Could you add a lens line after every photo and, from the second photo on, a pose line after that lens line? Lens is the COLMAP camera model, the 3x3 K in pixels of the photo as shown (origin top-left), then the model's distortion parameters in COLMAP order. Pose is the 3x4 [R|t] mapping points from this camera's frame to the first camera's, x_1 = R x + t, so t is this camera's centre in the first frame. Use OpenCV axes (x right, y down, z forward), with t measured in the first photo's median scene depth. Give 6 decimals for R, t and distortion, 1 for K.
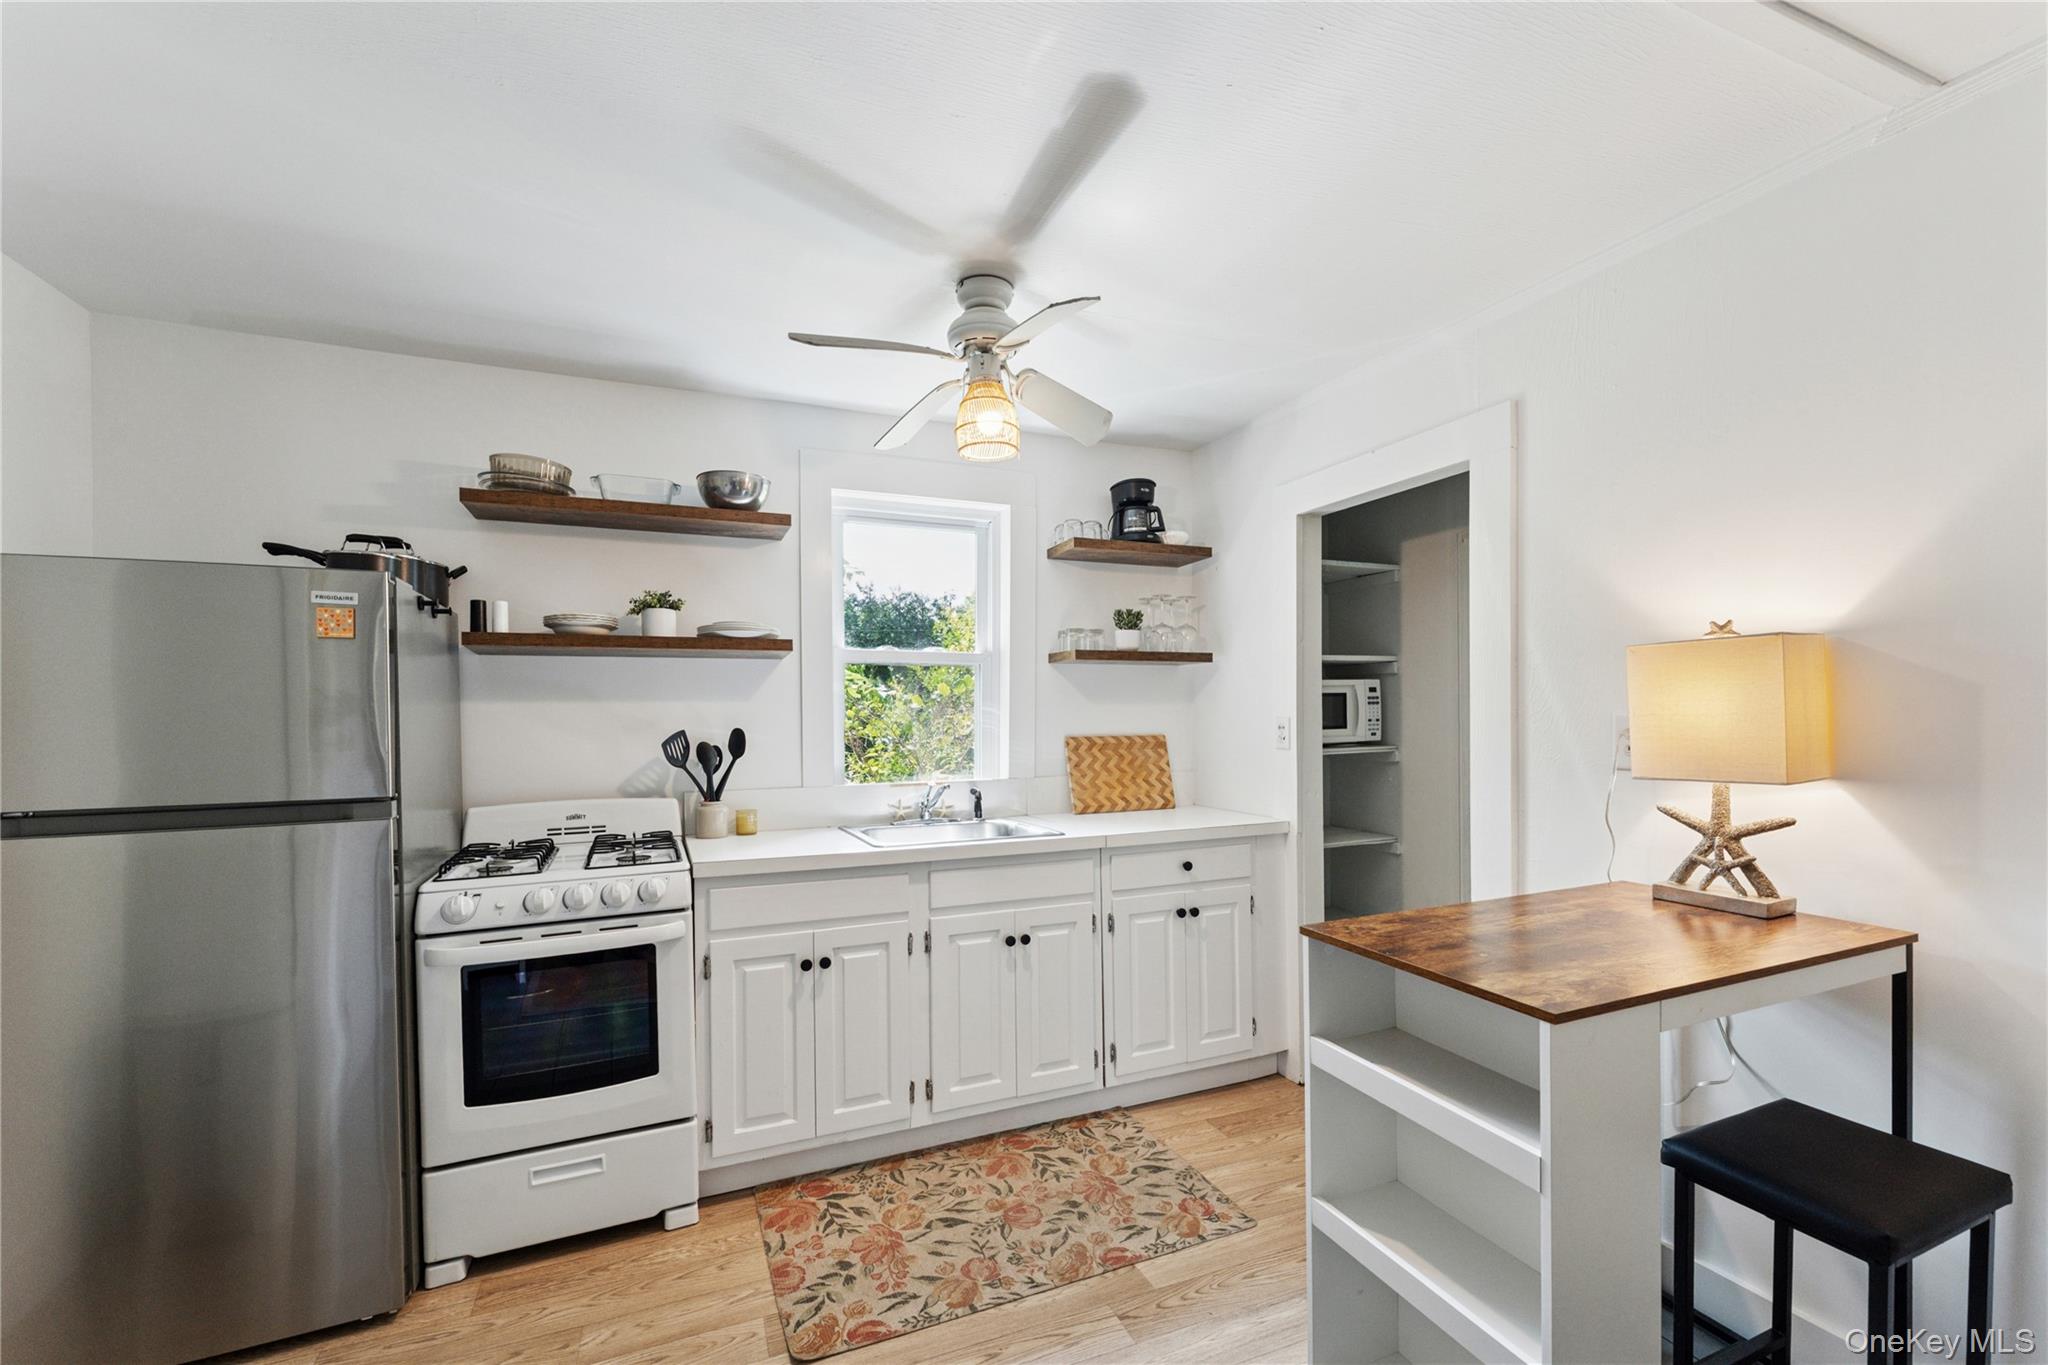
lens RADIAL K [[865.2, 0, 1031.9], [0, 865.2, 730.6], [0, 0, 1]] dist [-0.000895, -0.000342]
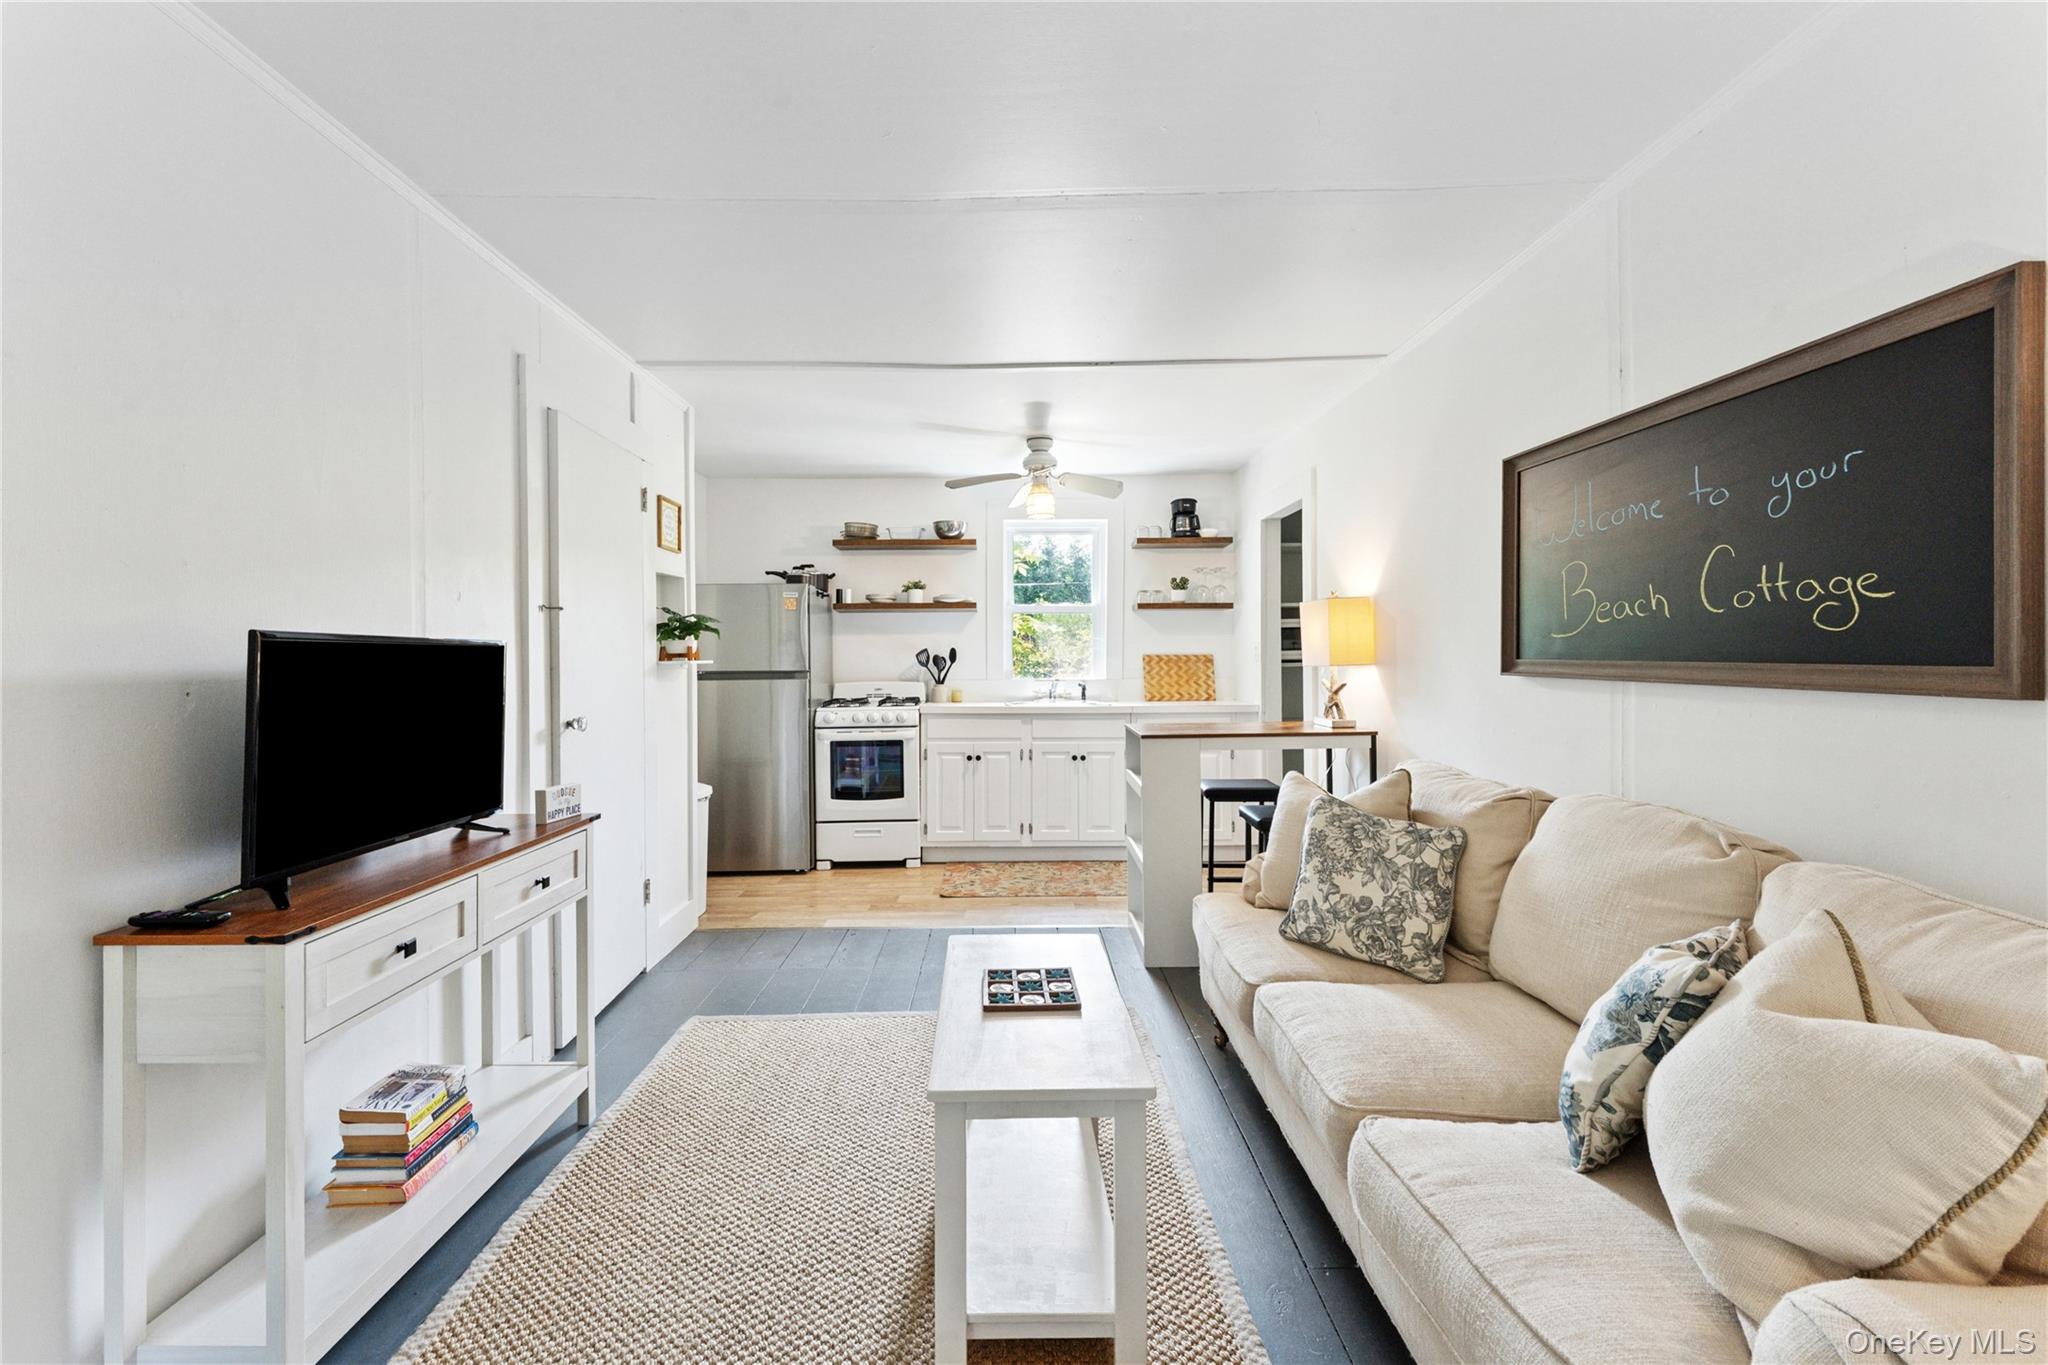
lens RADIAL K [[865.2, 0, 1022.1], [0, 865.2, 662.0], [0, 0, 1]] dist [-0.000895, -0.000342]
pose [[0.928936, 0.004784, -0.370210, 0.579665], [-0.008490, 0.999929, -0.008381, 0.048129], [0.370144, 0.010929, 0.928910, -0.832454]]
